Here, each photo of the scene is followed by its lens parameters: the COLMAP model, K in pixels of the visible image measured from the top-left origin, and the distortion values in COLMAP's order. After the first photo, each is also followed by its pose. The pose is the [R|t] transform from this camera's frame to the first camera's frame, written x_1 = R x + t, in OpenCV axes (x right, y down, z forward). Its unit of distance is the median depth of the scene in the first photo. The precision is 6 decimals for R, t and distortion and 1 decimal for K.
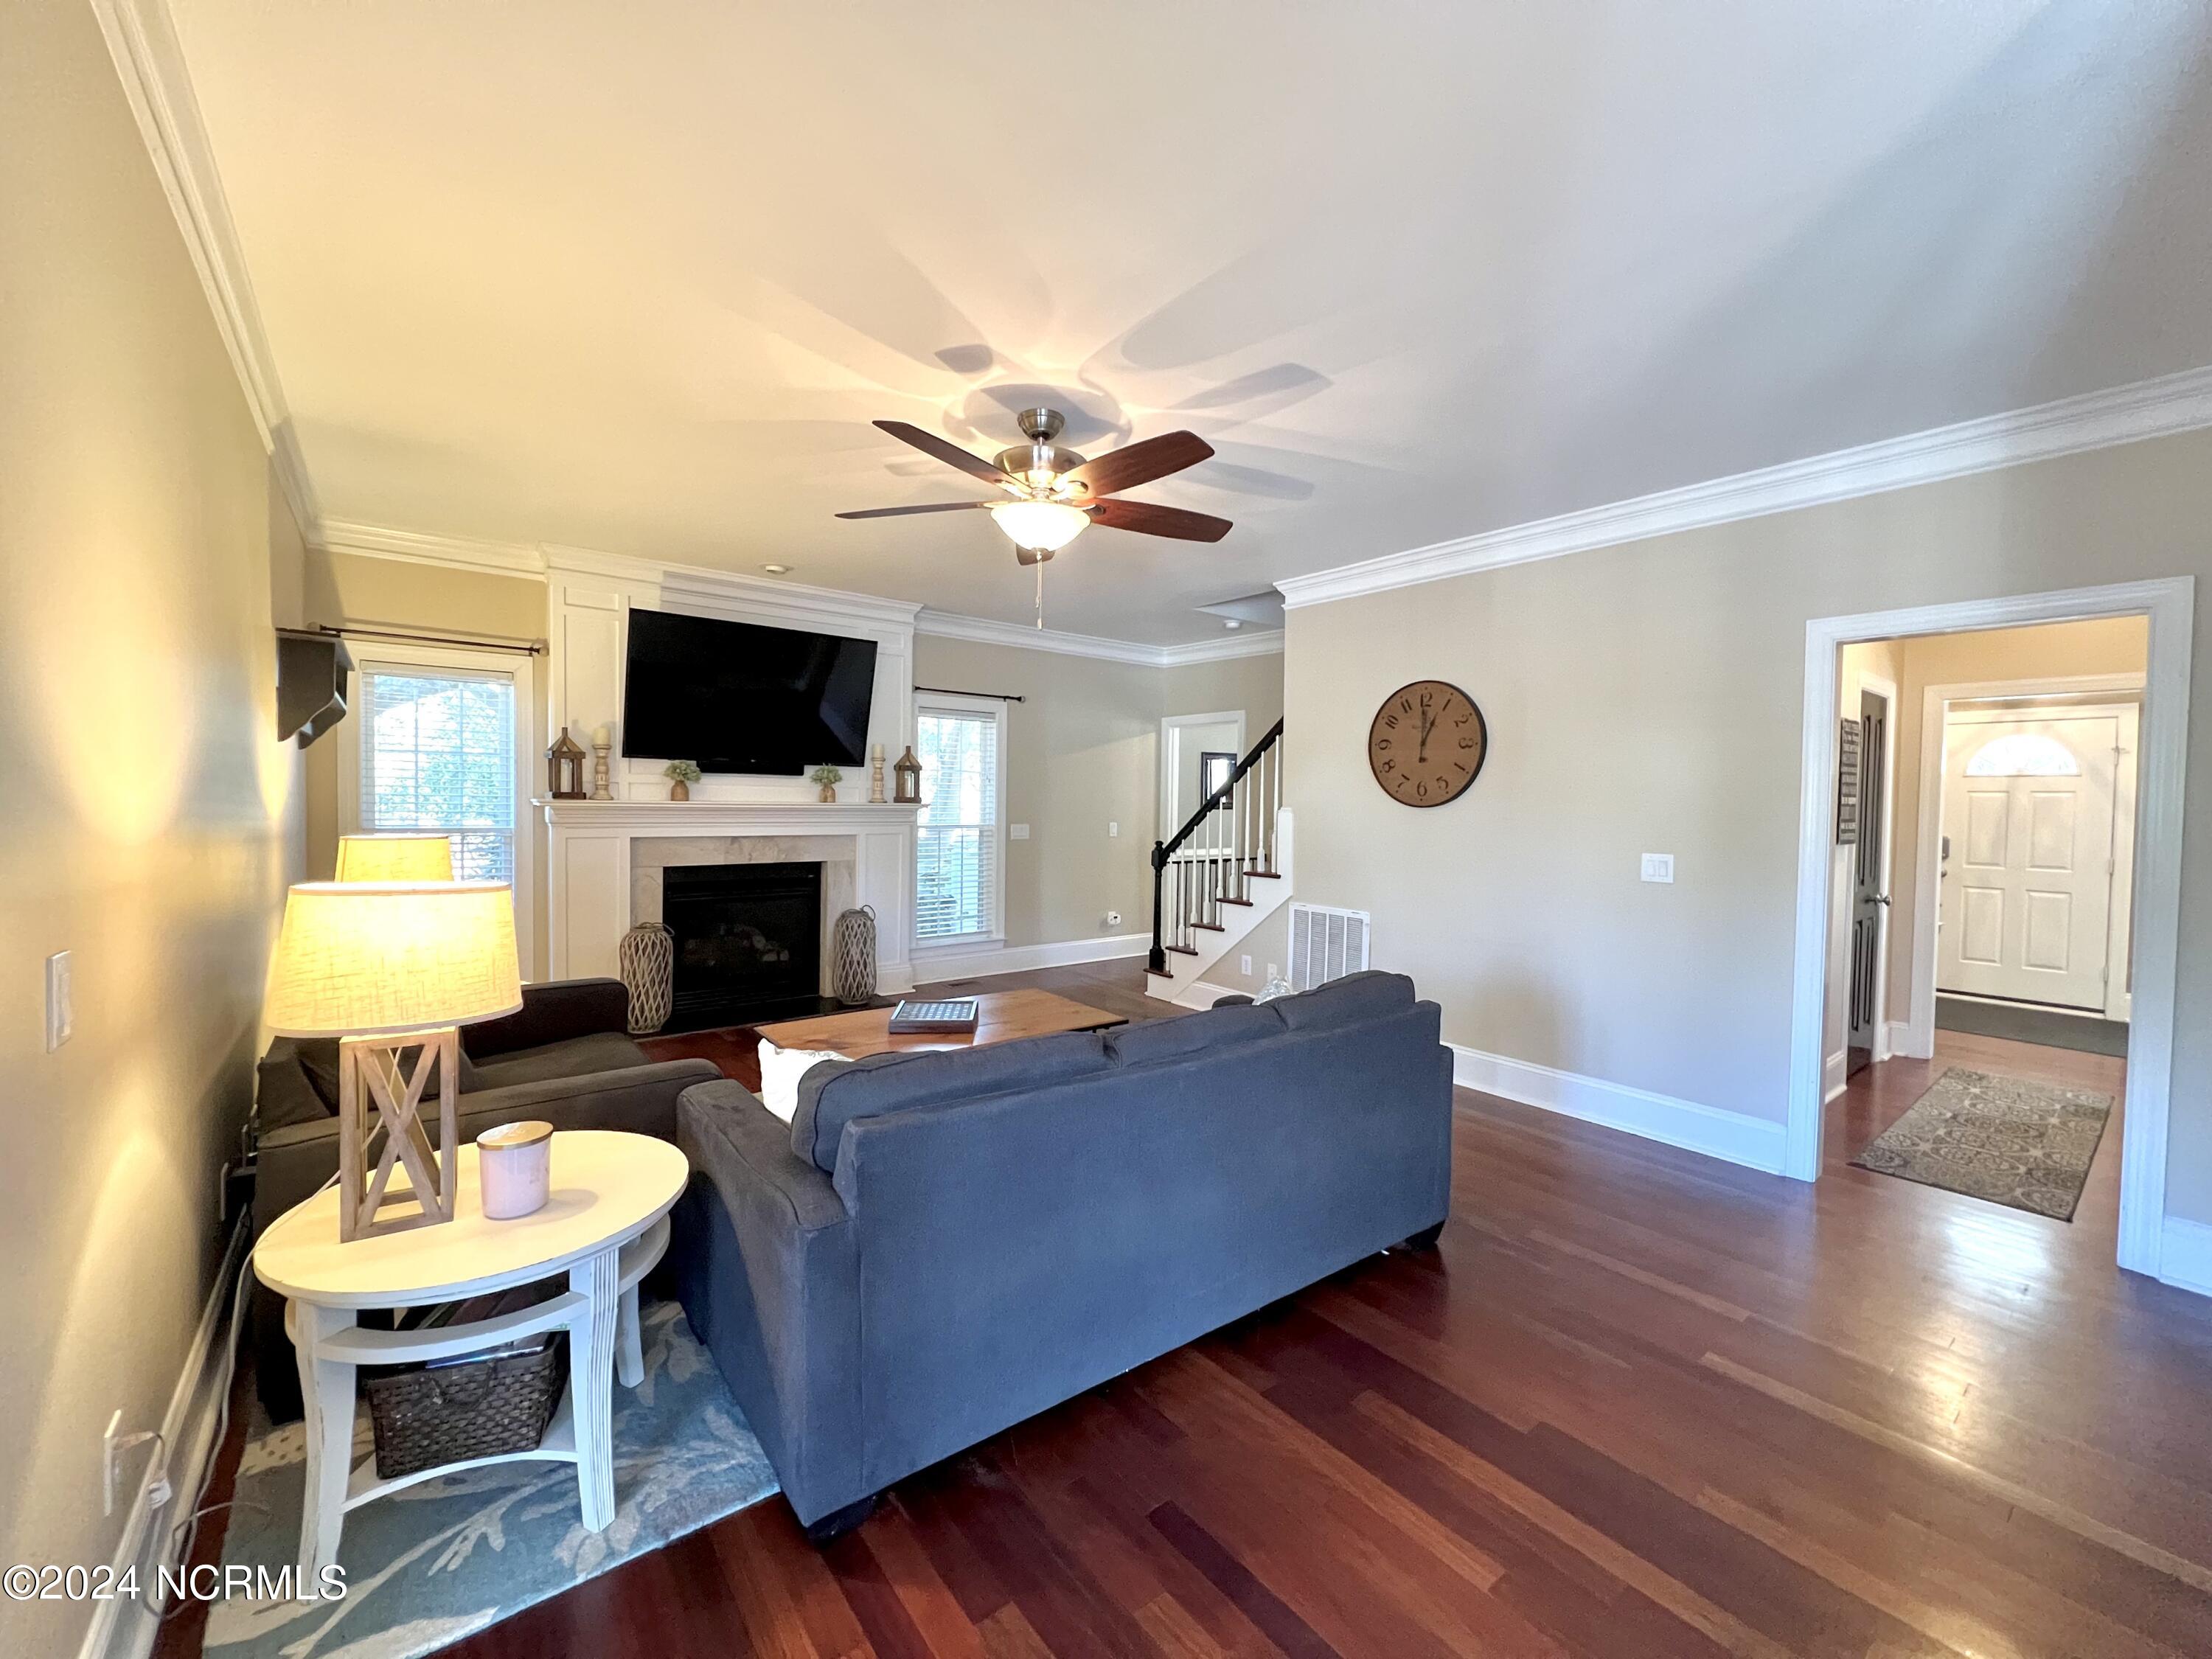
lens RADIAL K [[887.7, 0, 1104.1], [0, 887.7, 829.0], [0, 0, 1]] dist [-0.003920, 0.001186]
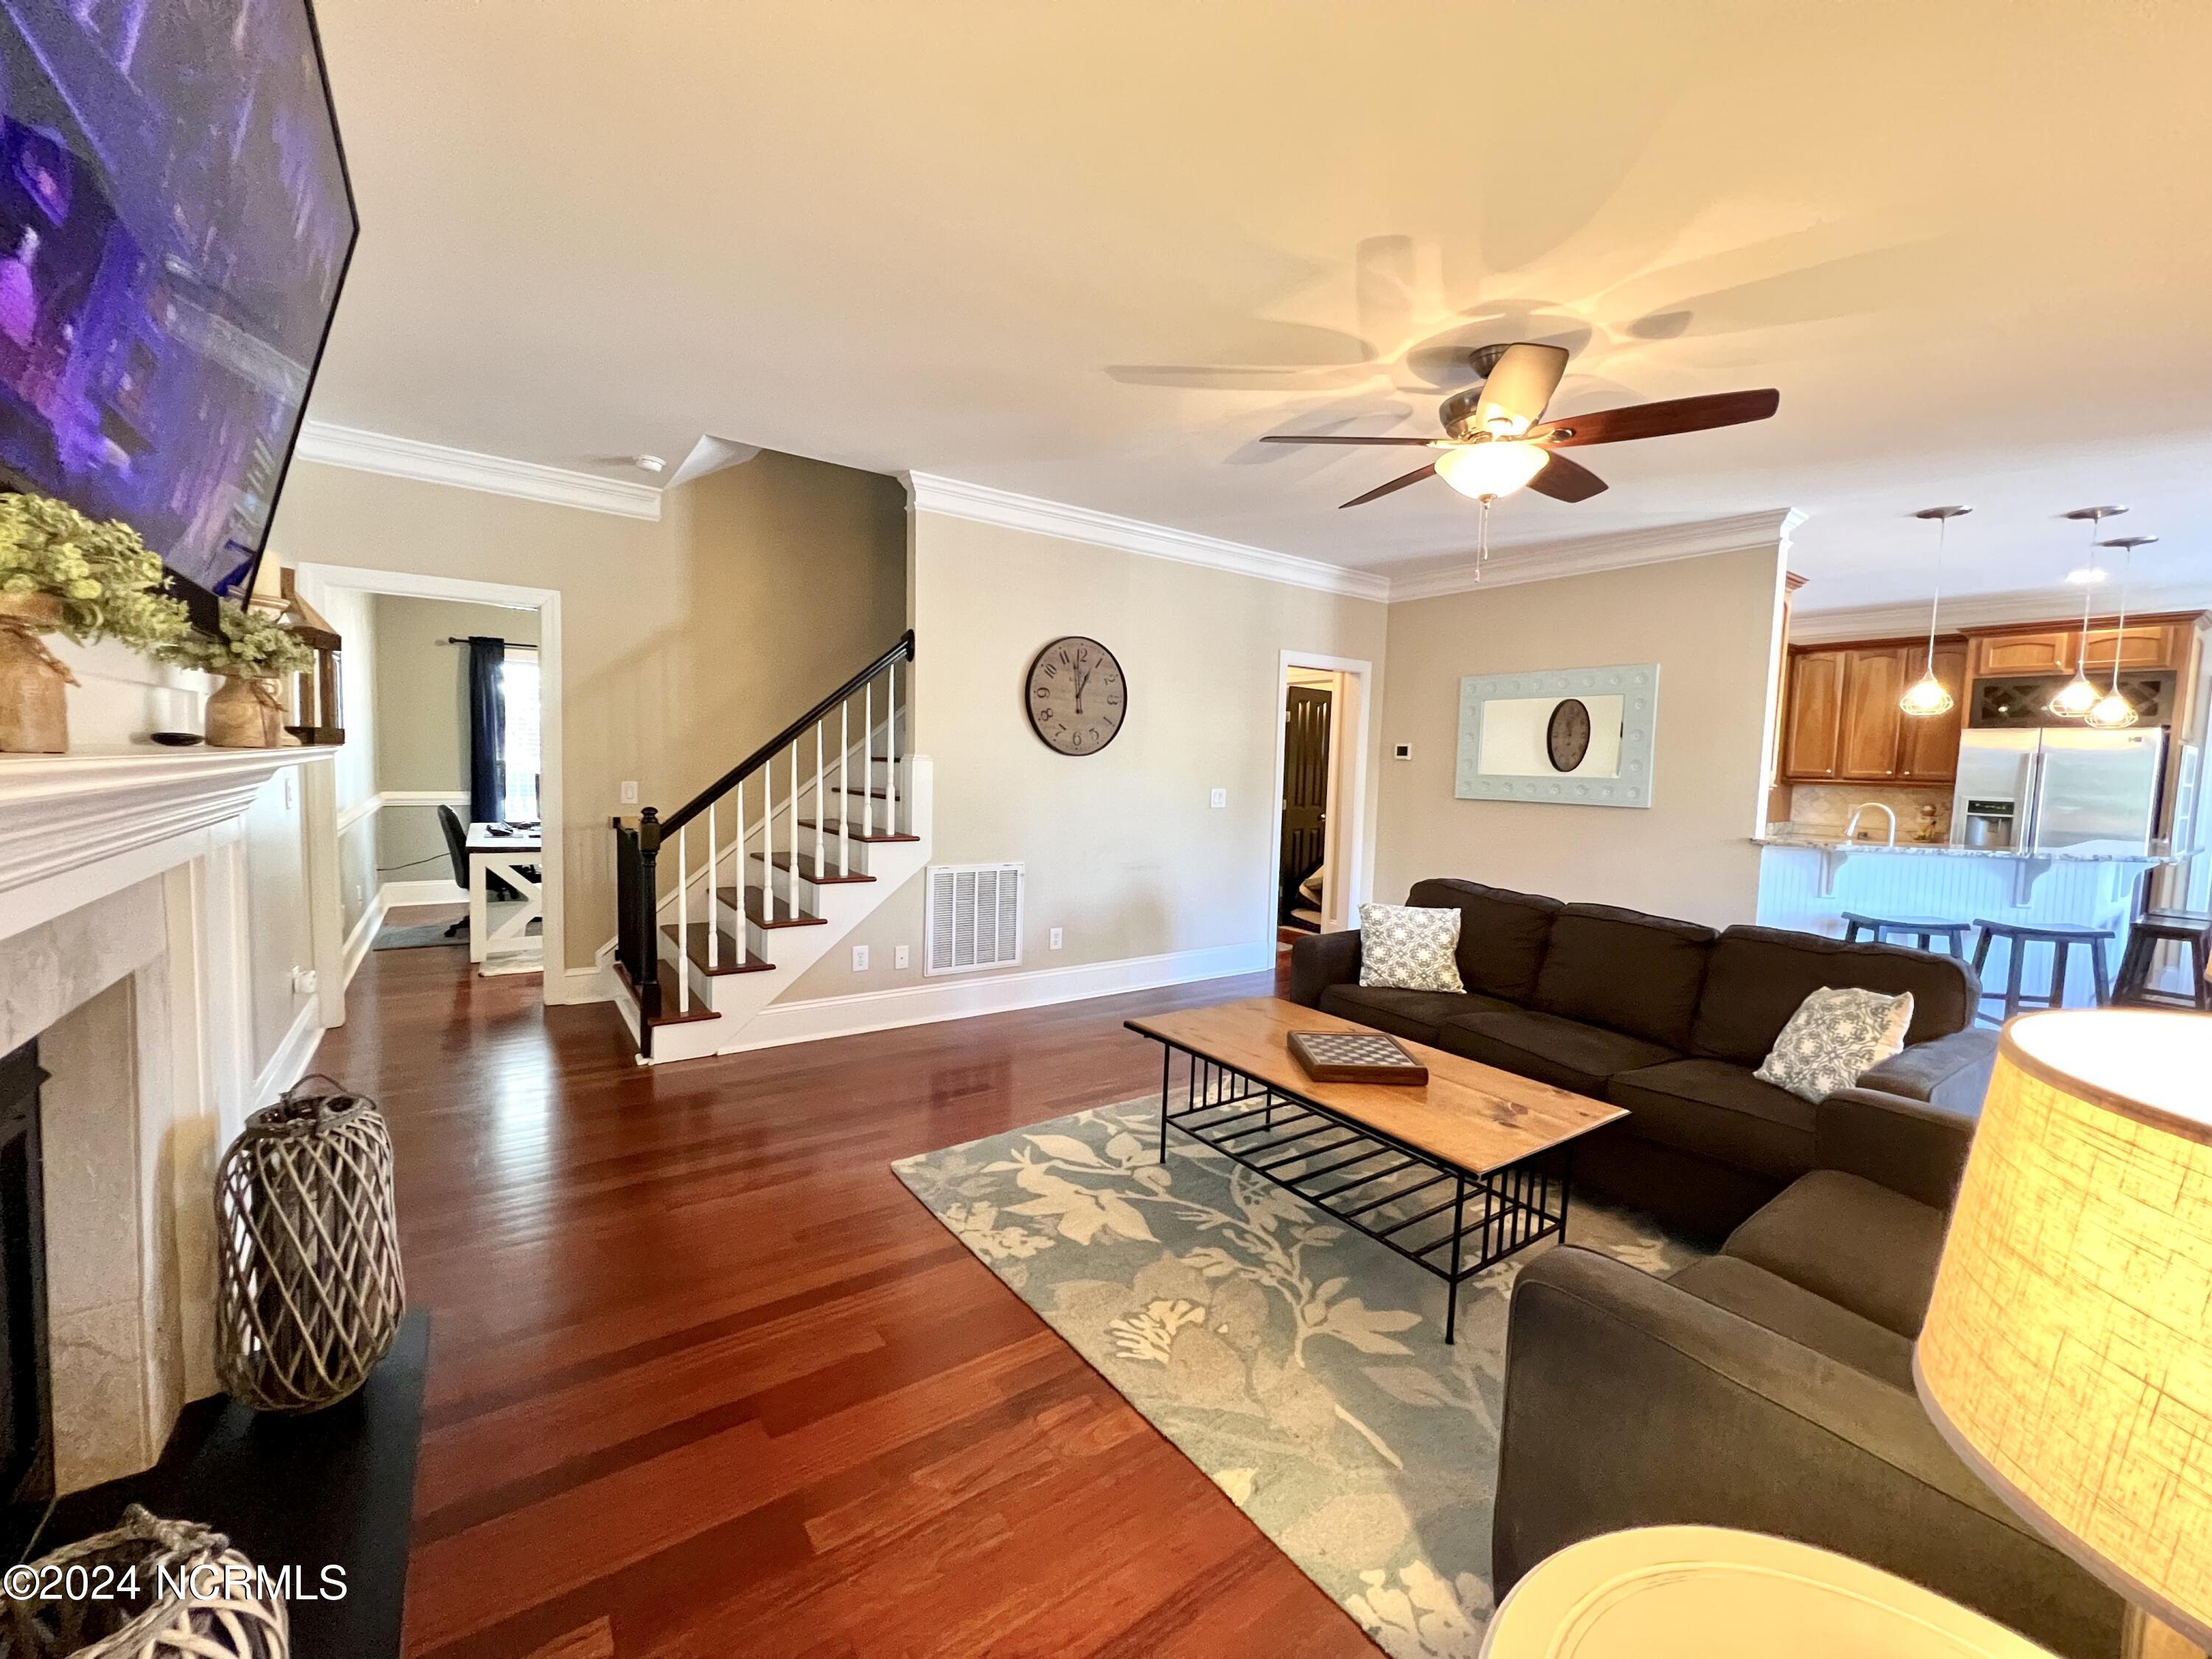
lens RADIAL K [[887.7, 0, 1103.7], [0, 887.7, 825.2], [0, 0, 1]] dist [-0.003920, 0.001186]
pose [[0.058997, -0.089397, 0.994247, -0.614762], [0.006280, 0.995996, 0.089182, -0.031391], [-0.998238, 0.000982, 0.059322, 0.780880]]
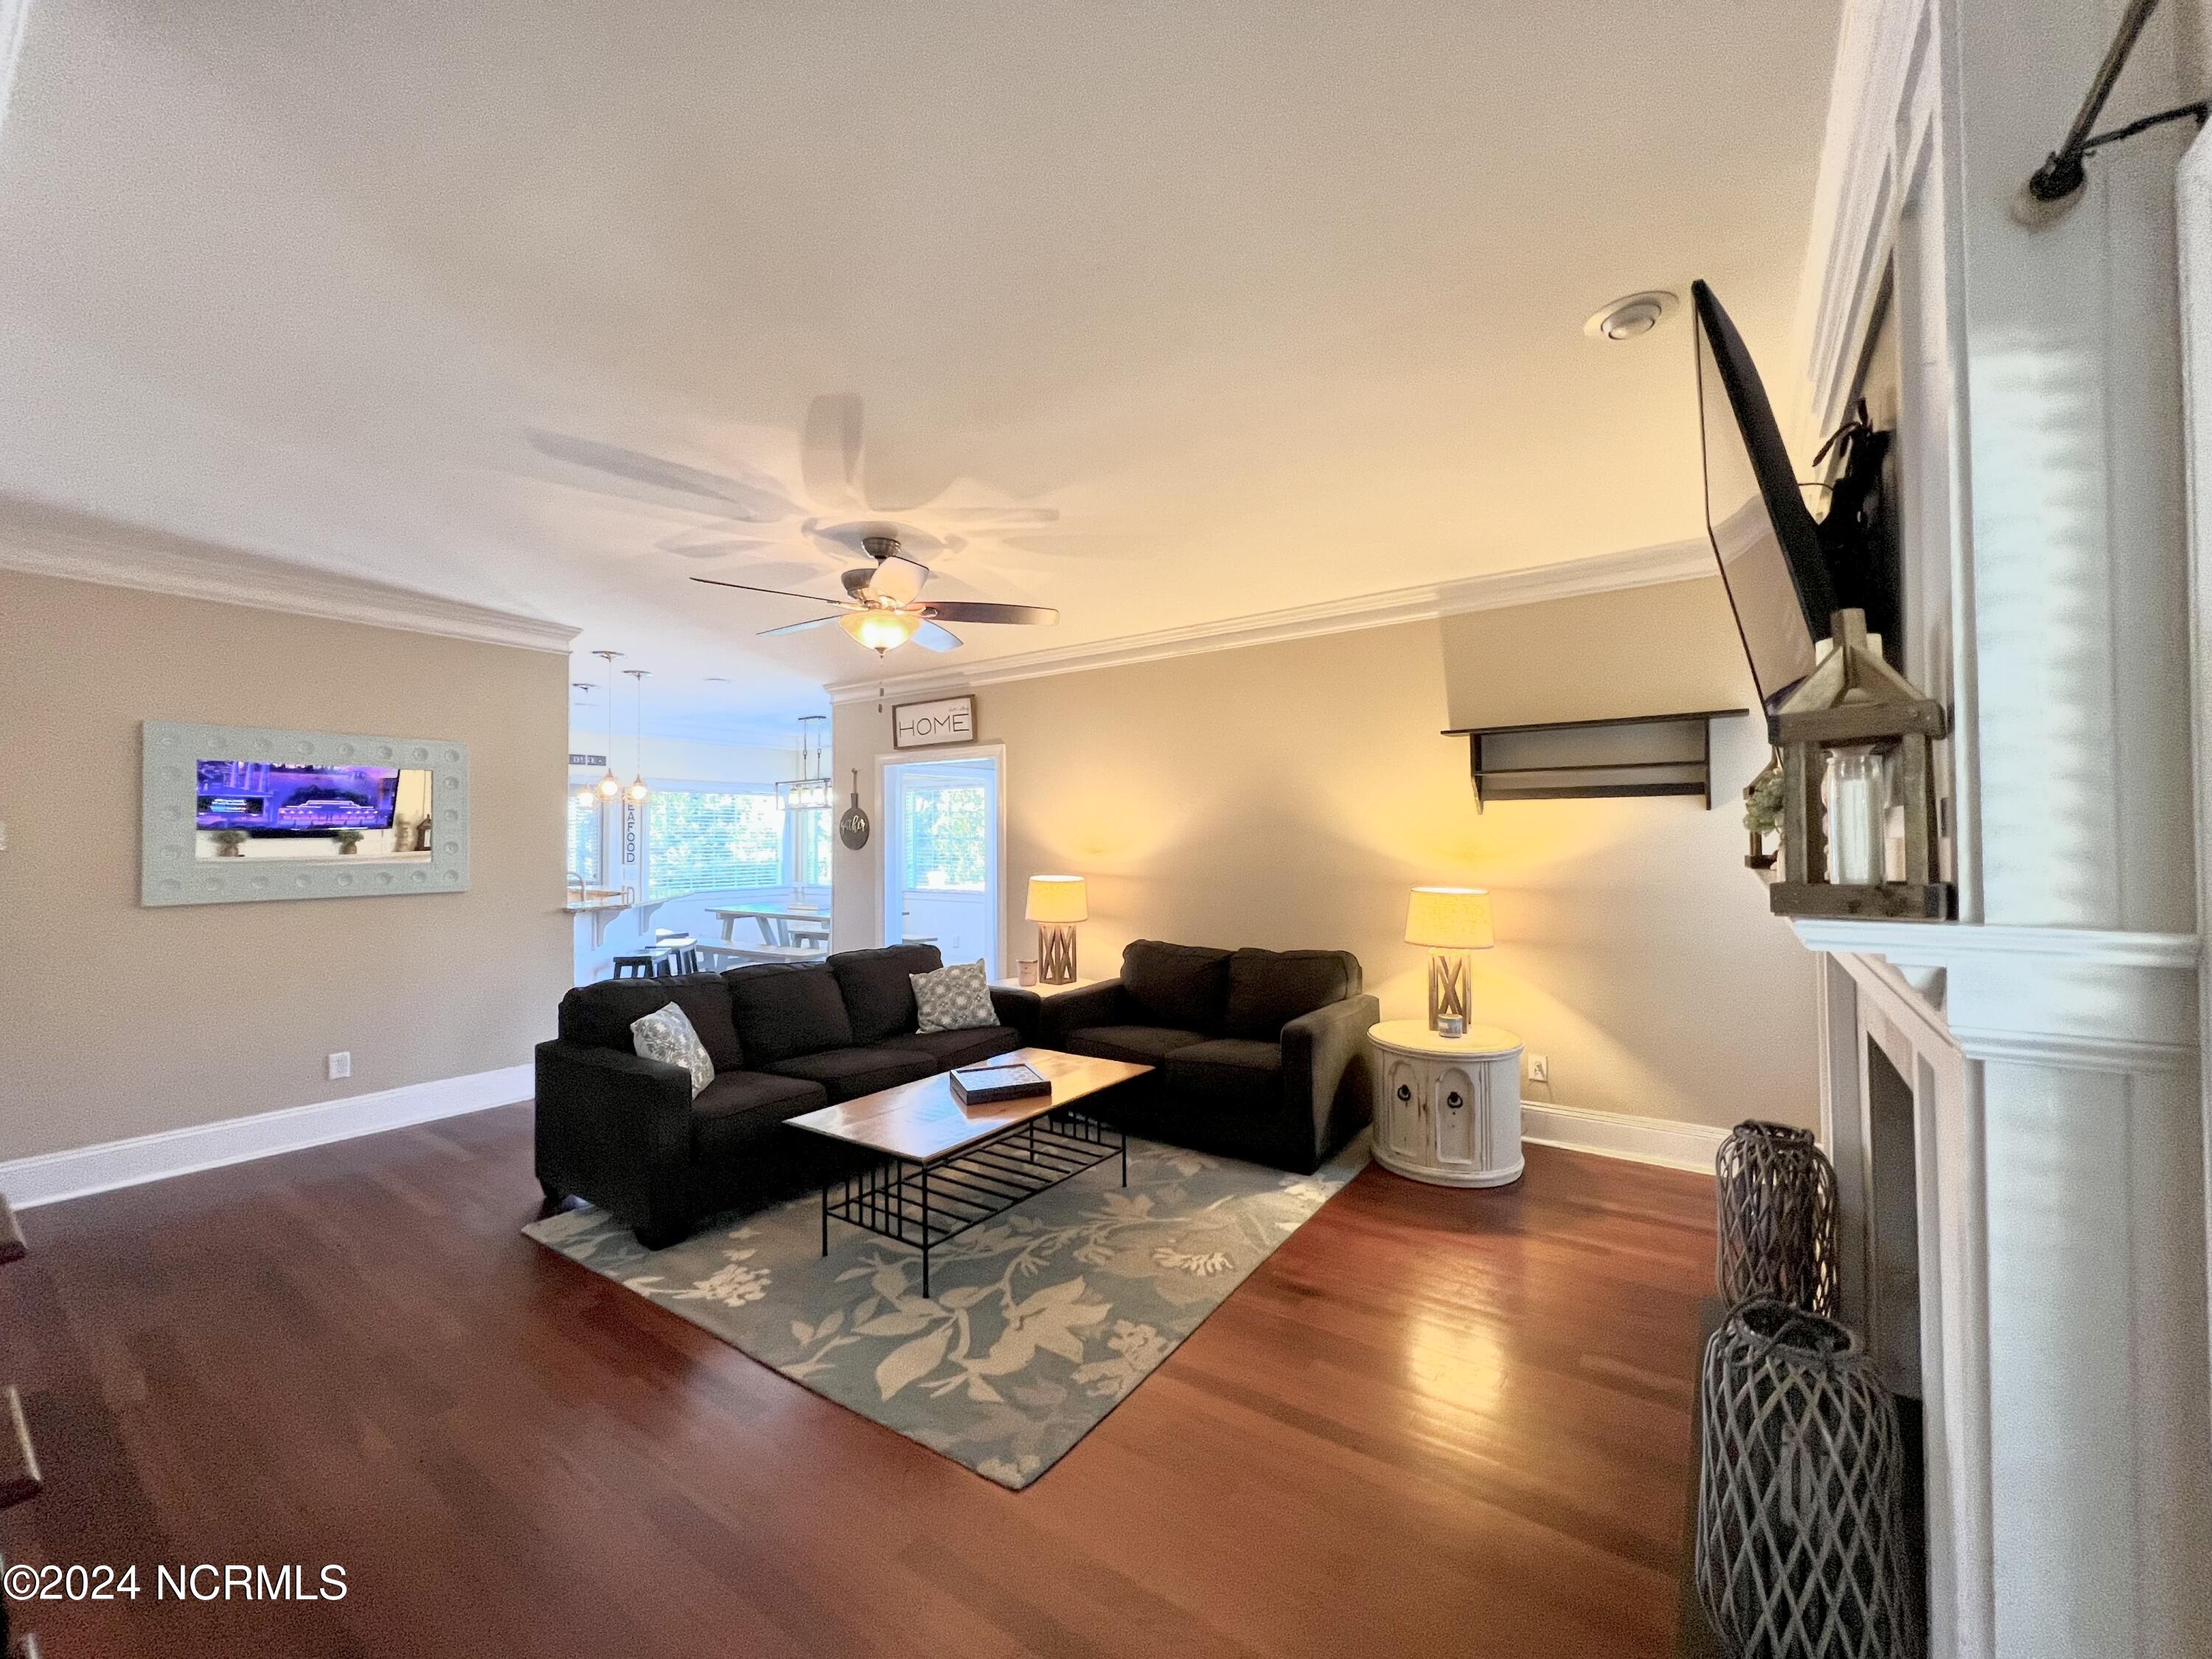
lens RADIAL K [[887.7, 0, 1103.4], [0, 887.7, 824.6], [0, 0, 1]] dist [-0.003920, 0.001186]
pose [[-0.960713, -0.017263, -0.277005, -0.018718], [-0.021375, 0.999701, 0.011833, -0.054519], [0.276718, 0.017289, -0.960796, 1.306731]]
